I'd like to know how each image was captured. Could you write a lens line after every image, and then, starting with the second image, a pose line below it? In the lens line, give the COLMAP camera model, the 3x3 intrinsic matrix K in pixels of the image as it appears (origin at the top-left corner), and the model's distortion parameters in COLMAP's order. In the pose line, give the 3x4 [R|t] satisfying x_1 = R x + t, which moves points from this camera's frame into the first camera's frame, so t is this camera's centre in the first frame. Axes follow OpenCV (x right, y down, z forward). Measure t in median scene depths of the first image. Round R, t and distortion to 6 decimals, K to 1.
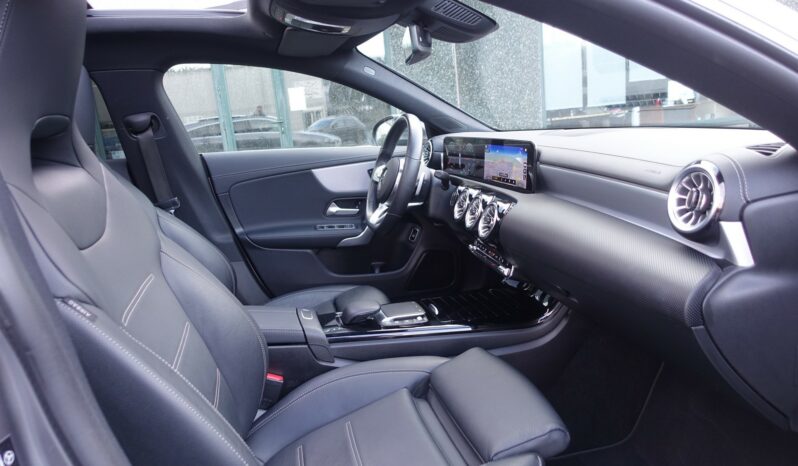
lens RADIAL K [[544.1, 0, 402.8], [0, 544.1, 231.2], [0, 0, 1]] dist [-0.005500, -0.000010]
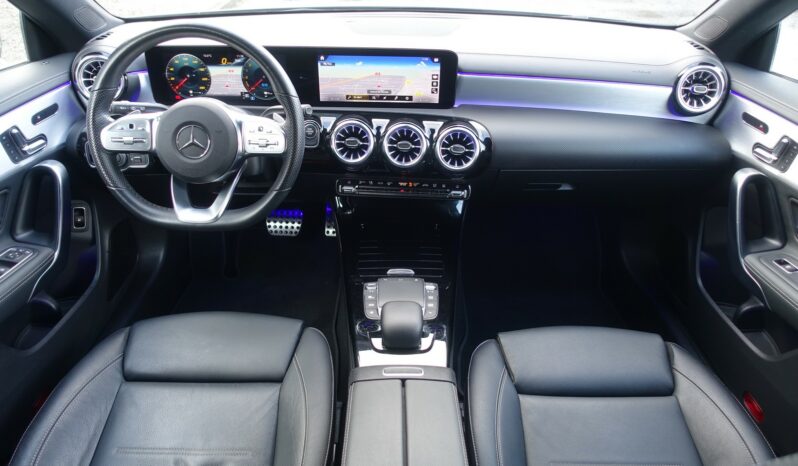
lens RADIAL K [[544.1, 0, 402.8], [0, 544.1, 231.2], [0, 0, 1]] dist [-0.005500, -0.000010]
pose [[0.254943, -0.447536, 0.857155, -0.625915], [0.166733, 0.893516, 0.416929, -0.260417], [-0.952473, 0.036623, 0.302415, 0.747307]]
